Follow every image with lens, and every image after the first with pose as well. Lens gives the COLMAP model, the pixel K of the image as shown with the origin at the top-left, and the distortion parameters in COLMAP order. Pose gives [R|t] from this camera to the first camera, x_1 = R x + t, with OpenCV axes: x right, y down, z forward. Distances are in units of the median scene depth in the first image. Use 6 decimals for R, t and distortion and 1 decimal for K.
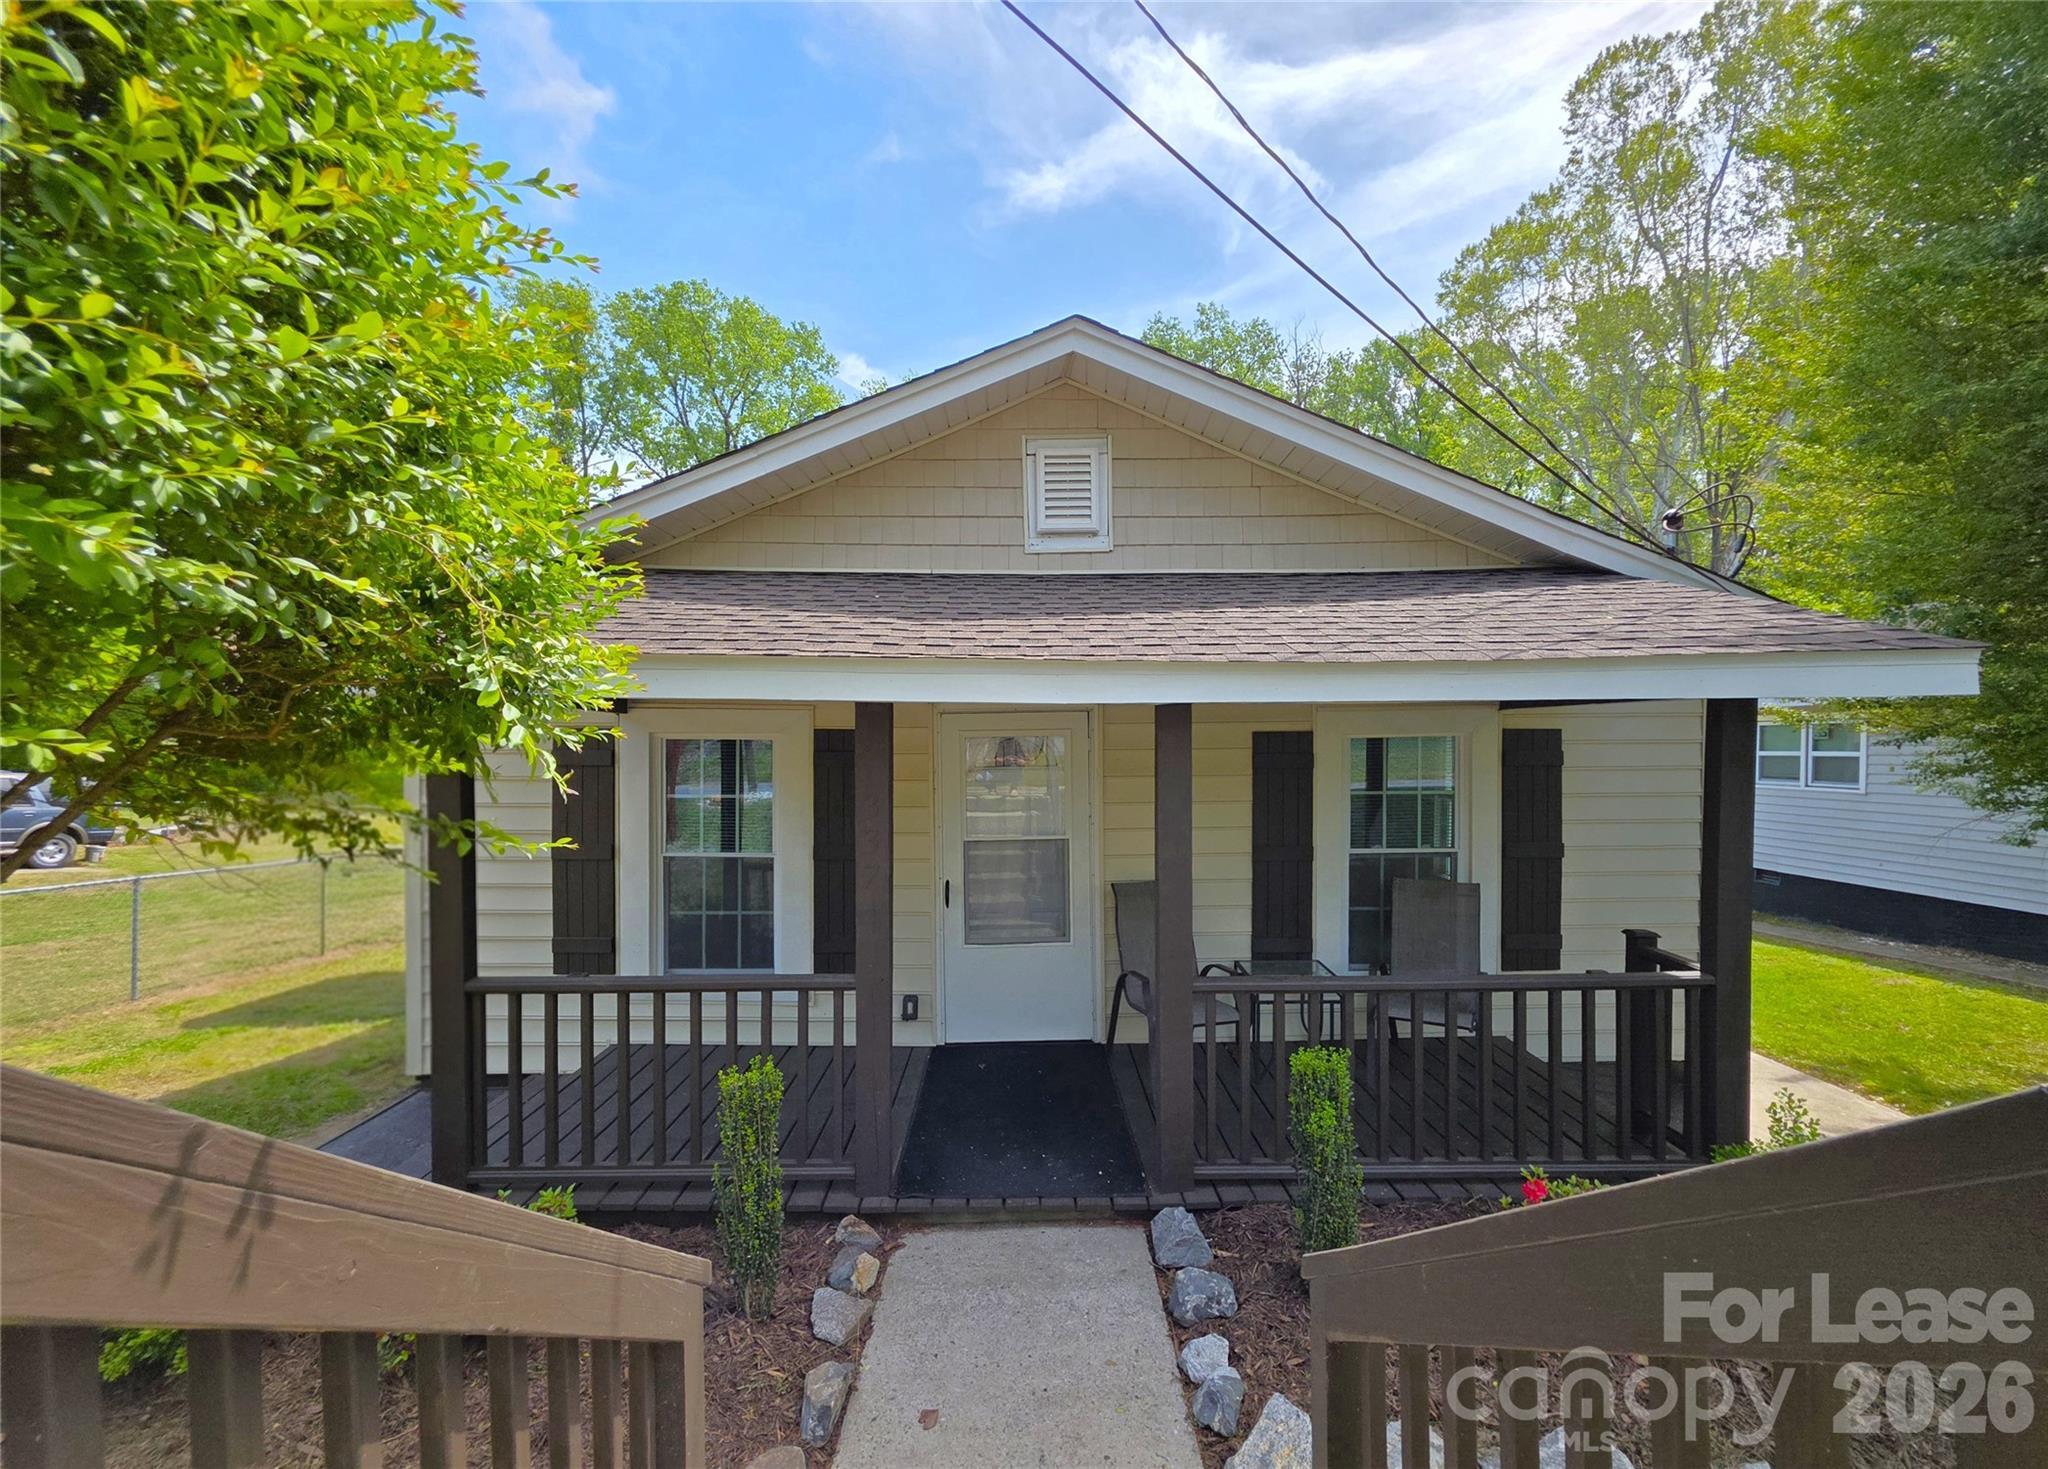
lens RADIAL K [[862.2, 0, 1024.7], [0, 862.2, 753.0], [0, 0, 1]] dist [-0.019233, -0.000144]
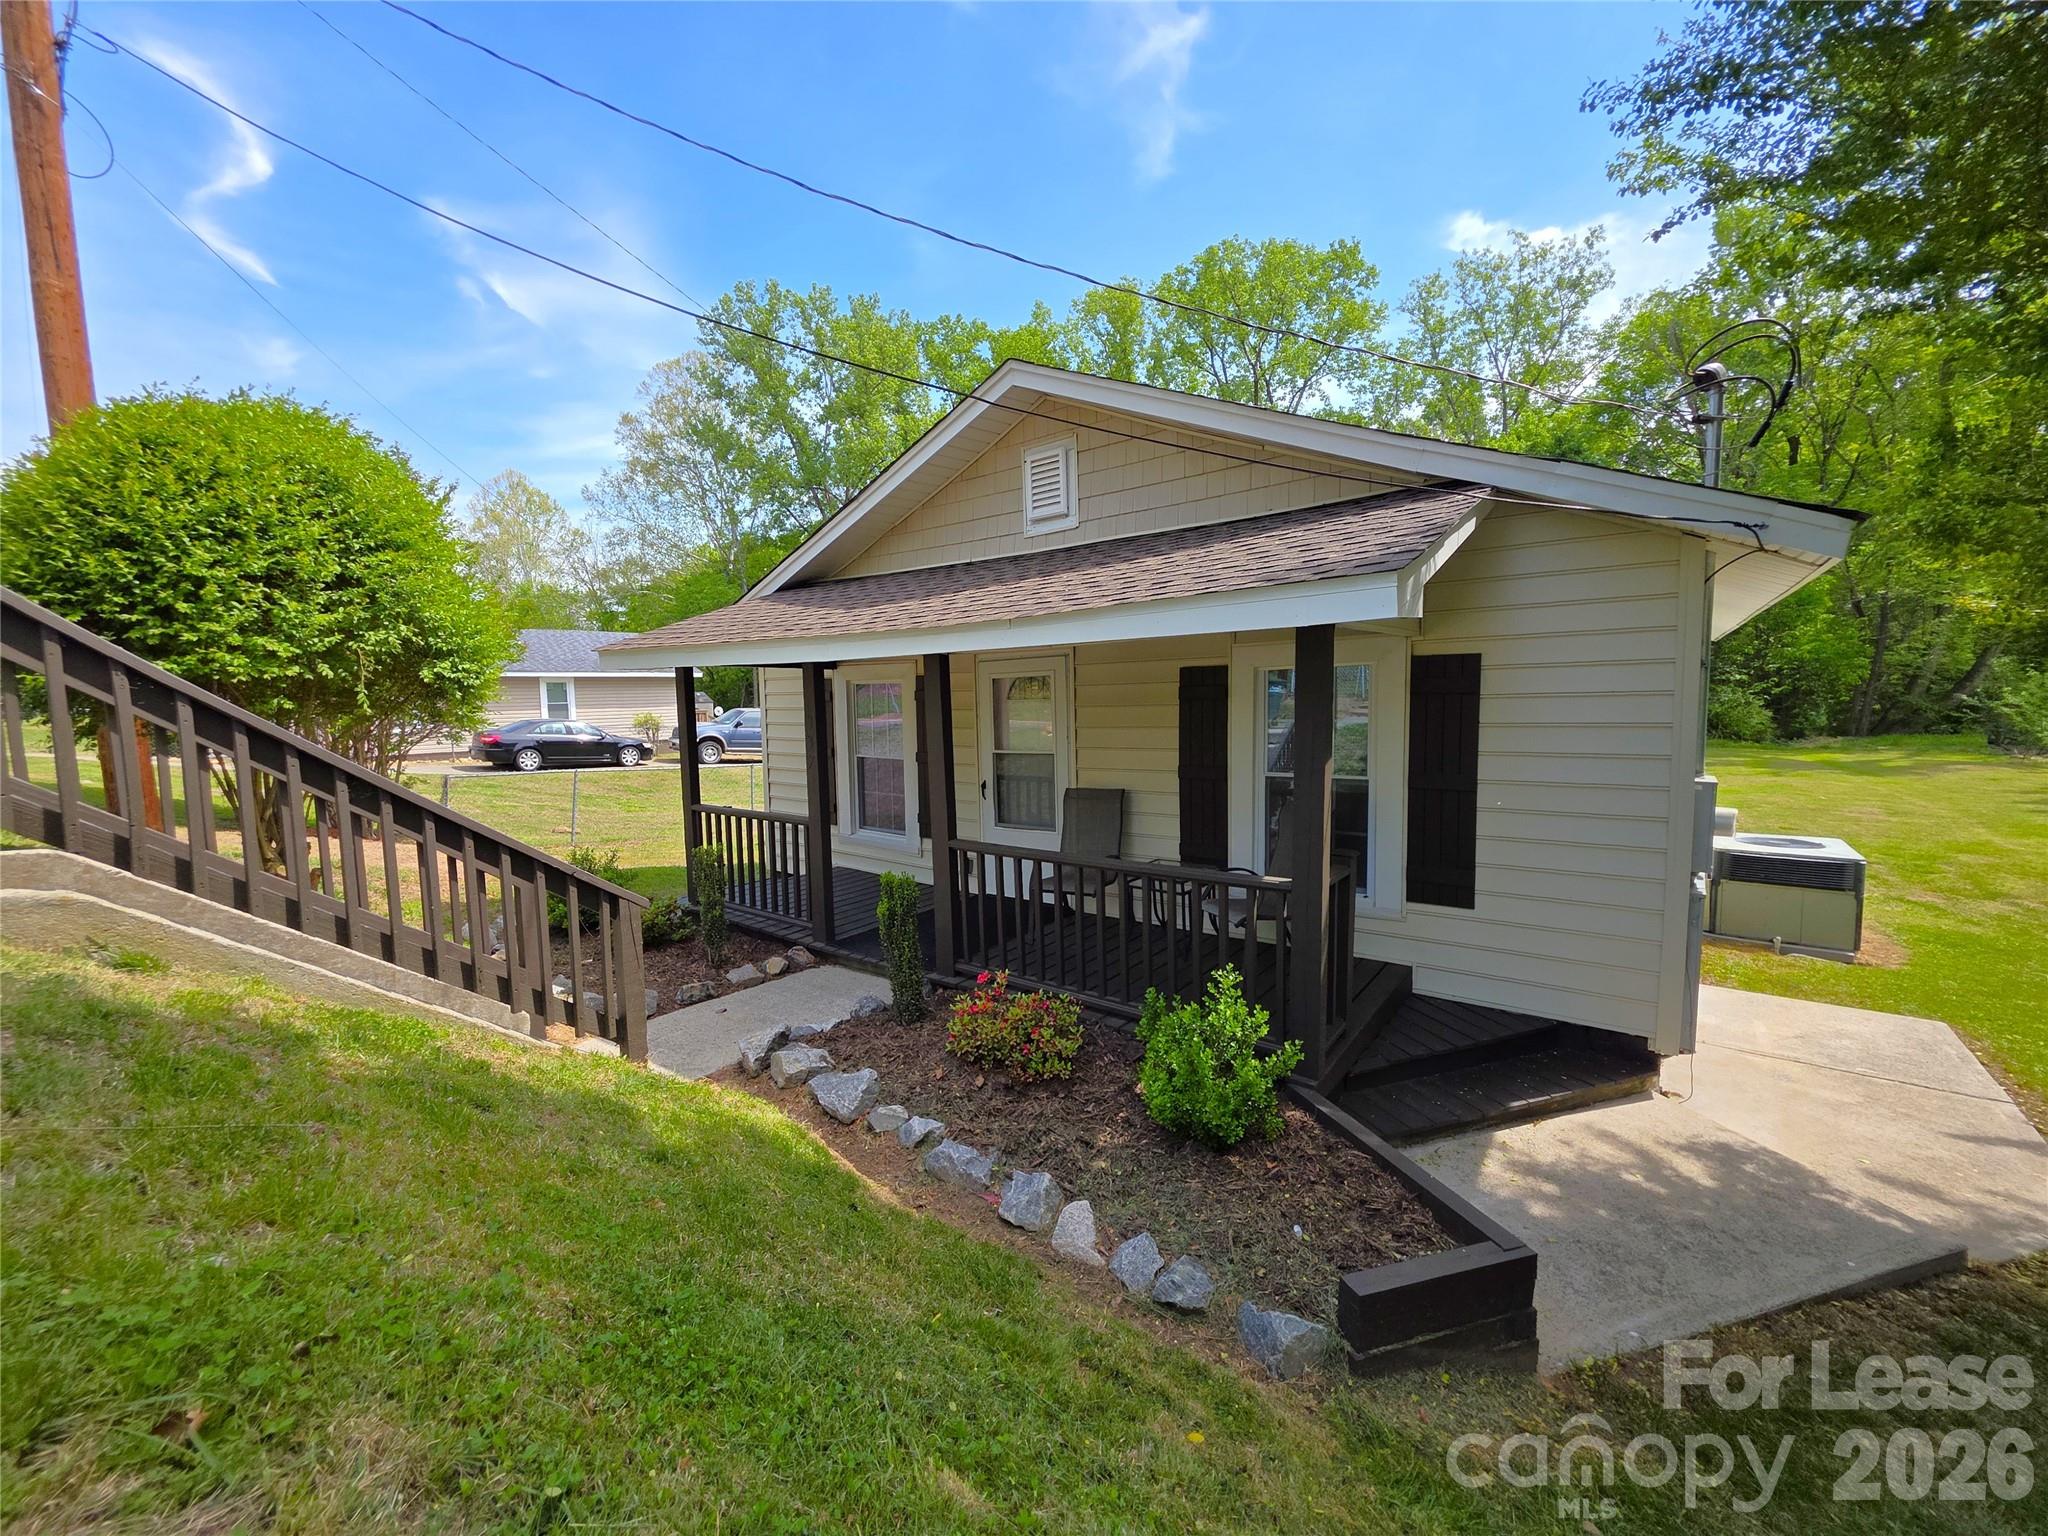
lens RADIAL K [[816.3, 0, 1021.5], [0, 816.3, 764.6], [0, 0, 1]] dist [0.008115, -0.000028]
pose [[0.761324, 0.052326, -0.646256, 0.826216], [0.013829, 0.995201, 0.096871, -0.003887], [0.648224, -0.082688, 0.756947, 0.005117]]
